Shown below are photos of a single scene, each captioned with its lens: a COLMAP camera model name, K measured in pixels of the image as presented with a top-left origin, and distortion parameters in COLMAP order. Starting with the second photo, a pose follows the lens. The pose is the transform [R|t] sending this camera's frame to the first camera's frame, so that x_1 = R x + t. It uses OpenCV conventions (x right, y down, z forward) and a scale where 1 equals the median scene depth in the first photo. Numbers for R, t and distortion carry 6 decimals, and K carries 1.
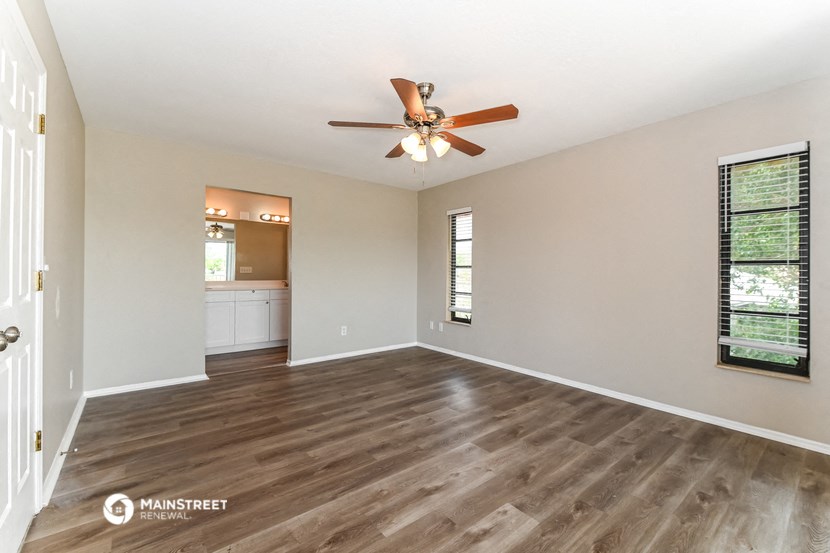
lens RADIAL K [[353.2, 0, 418.3], [0, 353.2, 272.6], [0, 0, 1]] dist [0.003588, 0.000148]
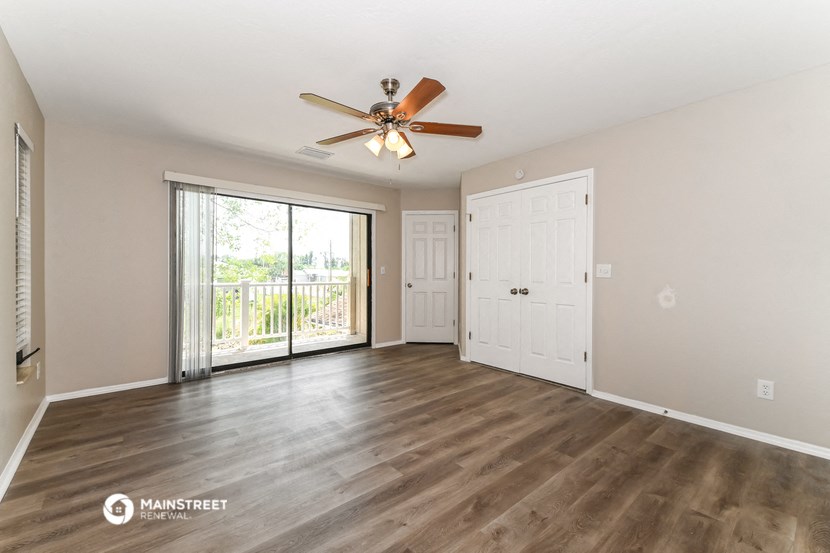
lens RADIAL K [[353.2, 0, 415.0], [0, 353.2, 272.0], [0, 0, 1]] dist [0.003588, 0.000148]
pose [[-0.999738, -0.011066, -0.020013, -0.035349], [-0.011107, 0.999936, 0.001929, -0.000704], [0.019990, 0.002151, -0.999798, 1.935377]]
